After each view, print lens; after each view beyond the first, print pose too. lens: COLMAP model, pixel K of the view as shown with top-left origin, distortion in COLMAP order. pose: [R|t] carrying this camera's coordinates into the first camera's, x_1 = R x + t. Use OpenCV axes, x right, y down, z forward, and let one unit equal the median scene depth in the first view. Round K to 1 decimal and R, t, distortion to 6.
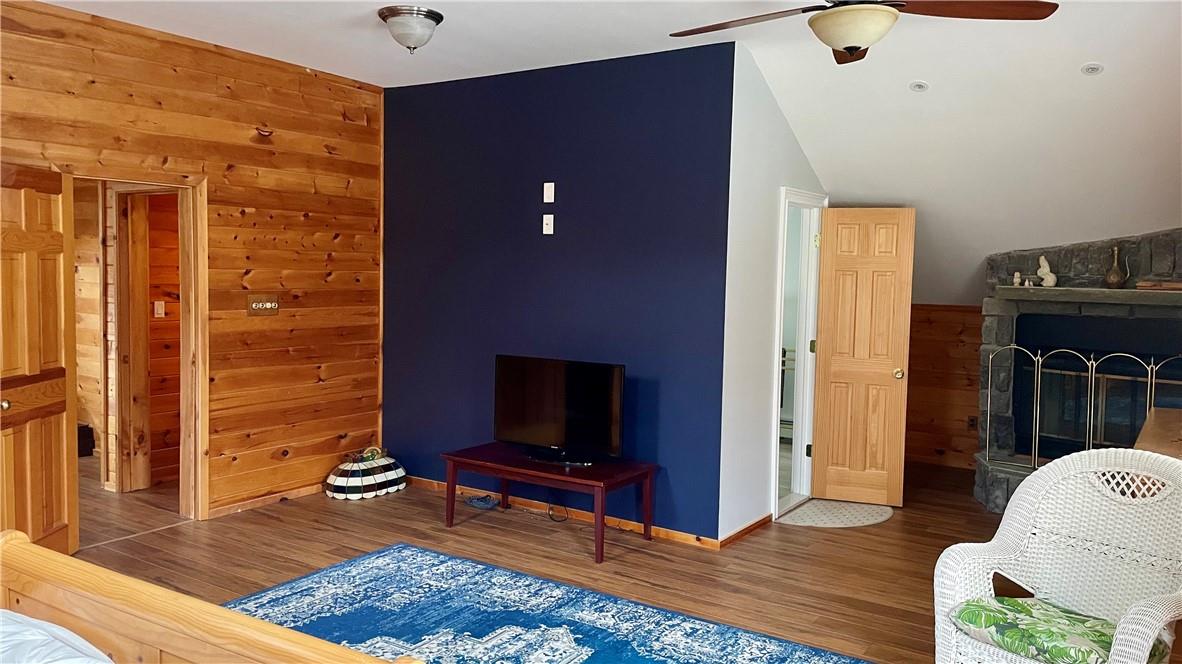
lens RADIAL K [[894.7, 0, 591.7], [0, 894.7, 331.9], [0, 0, 1]] dist [0.061934, -0.015042]
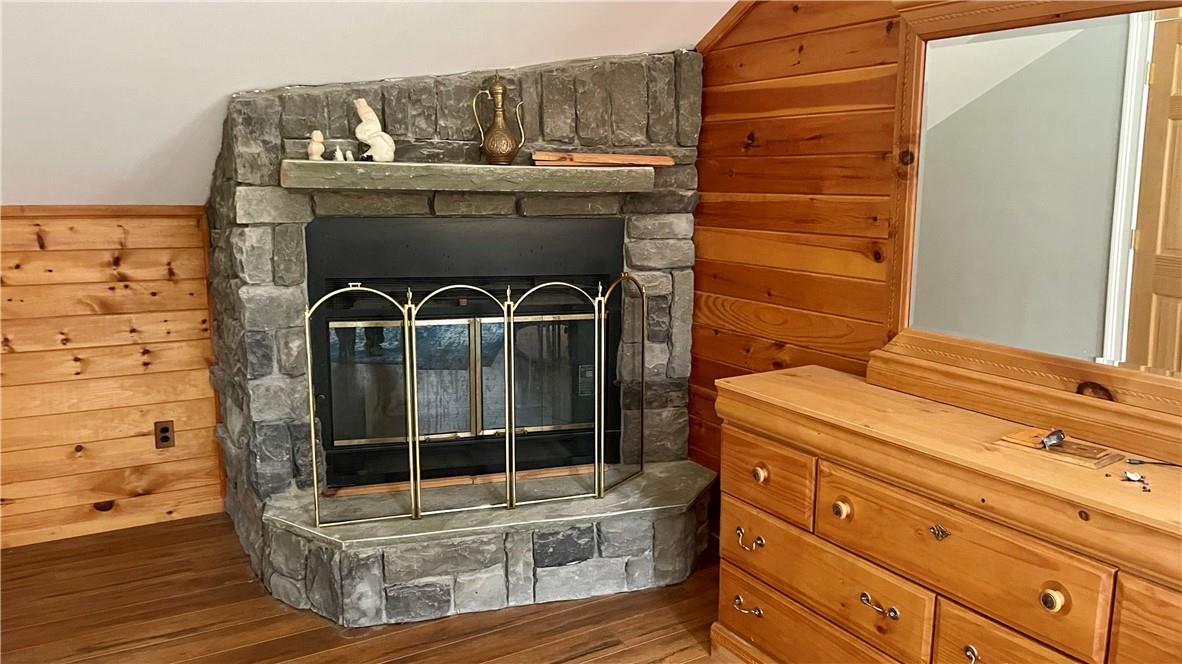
lens RADIAL K [[894.7, 0, 593.3], [0, 894.7, 338.8], [0, 0, 1]] dist [0.061934, -0.015042]
pose [[0.406198, -0.178160, 0.896249, 0.084355], [0.058778, 0.983872, 0.168938, -0.030615], [-0.911893, -0.015943, 0.410119, 0.687210]]
